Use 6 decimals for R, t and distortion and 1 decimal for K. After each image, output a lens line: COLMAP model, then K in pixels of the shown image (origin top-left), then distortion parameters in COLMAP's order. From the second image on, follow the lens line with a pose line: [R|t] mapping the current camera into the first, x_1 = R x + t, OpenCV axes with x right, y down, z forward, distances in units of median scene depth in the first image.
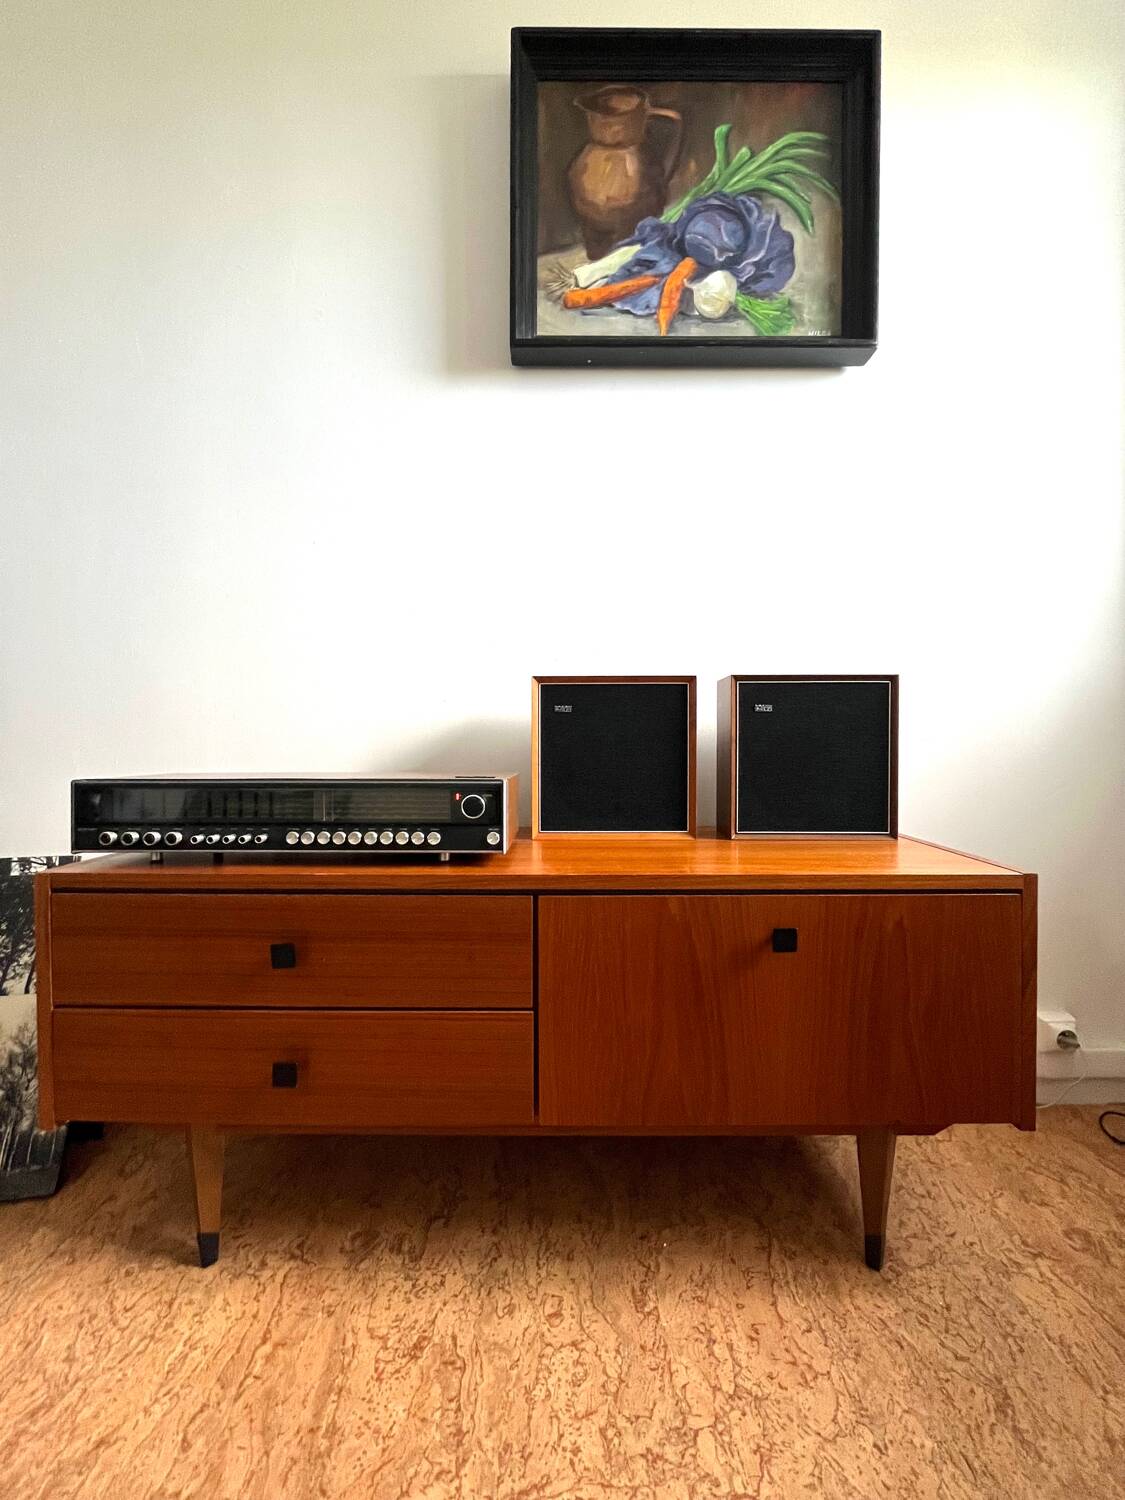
lens RADIAL K [[608.3, 0, 560.9], [0, 608.3, 750.0], [0, 0, 1]] dist [-0.003197, -0.000128]
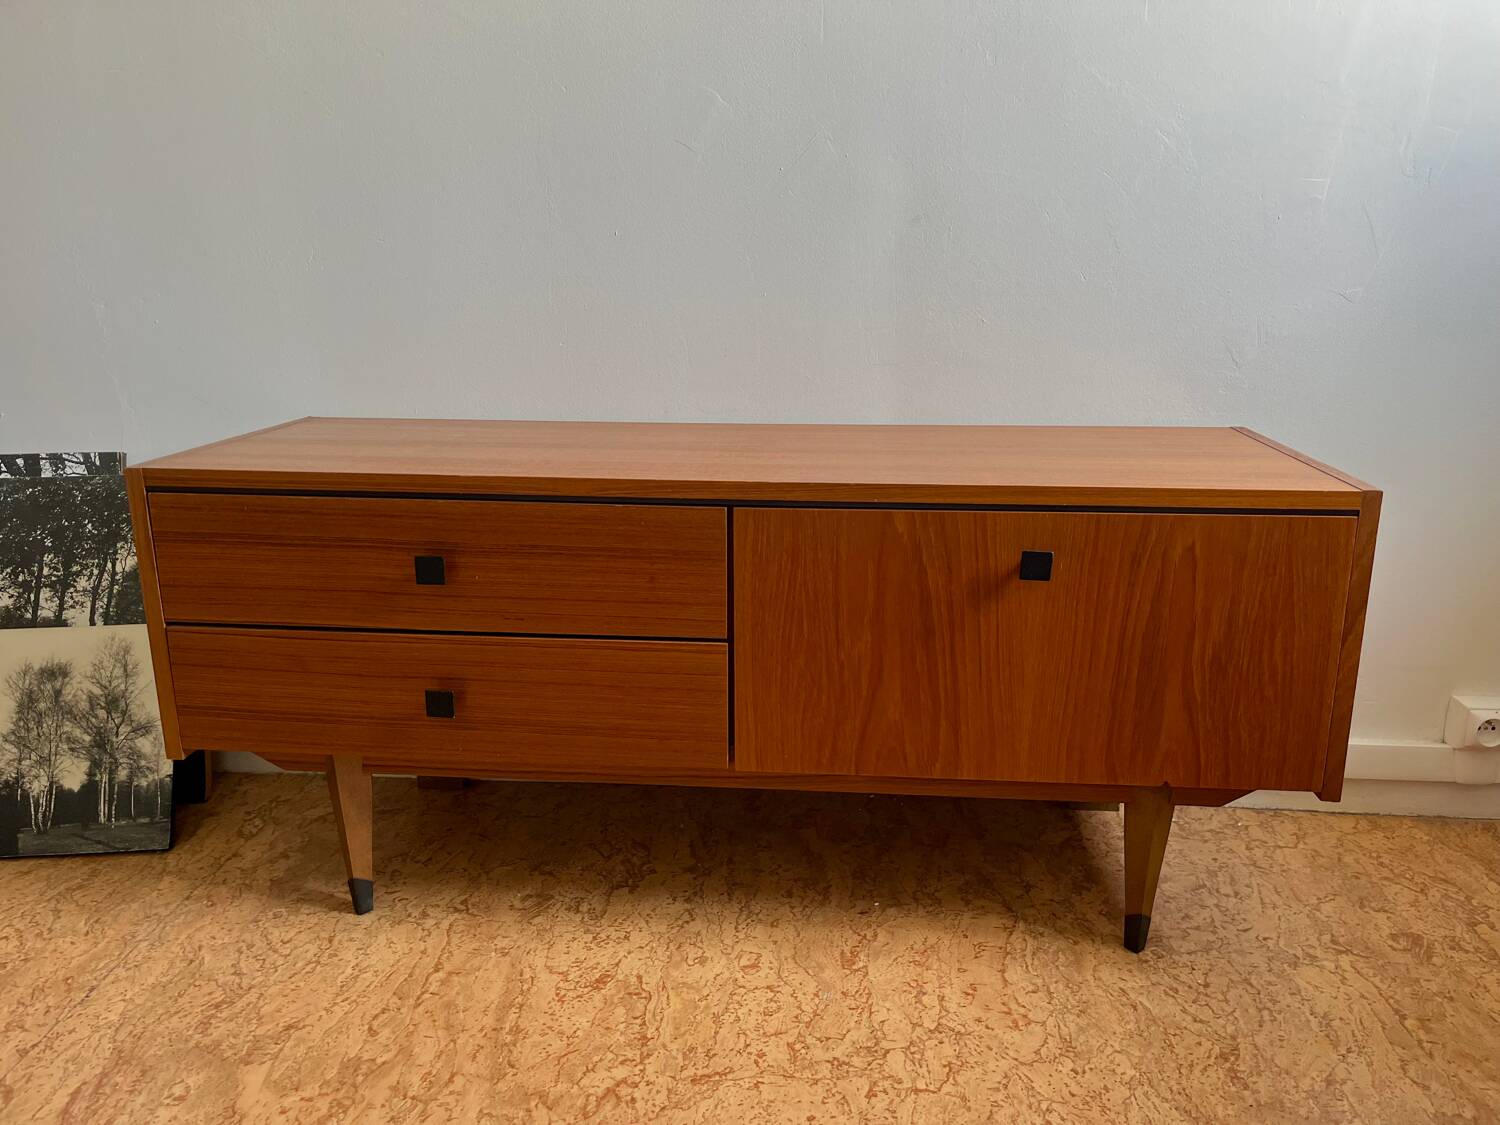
lens RADIAL K [[1147.2, 0, 762.5], [0, 1147.2, 567.8], [0, 0, 1]] dist [0.053810, -0.077382]
pose [[0.997099, 0.023326, -0.072453, 0.114349], [-0.004991, 0.969874, 0.243557, -0.052507], [0.075951, -0.242489, 0.967177, -0.492902]]
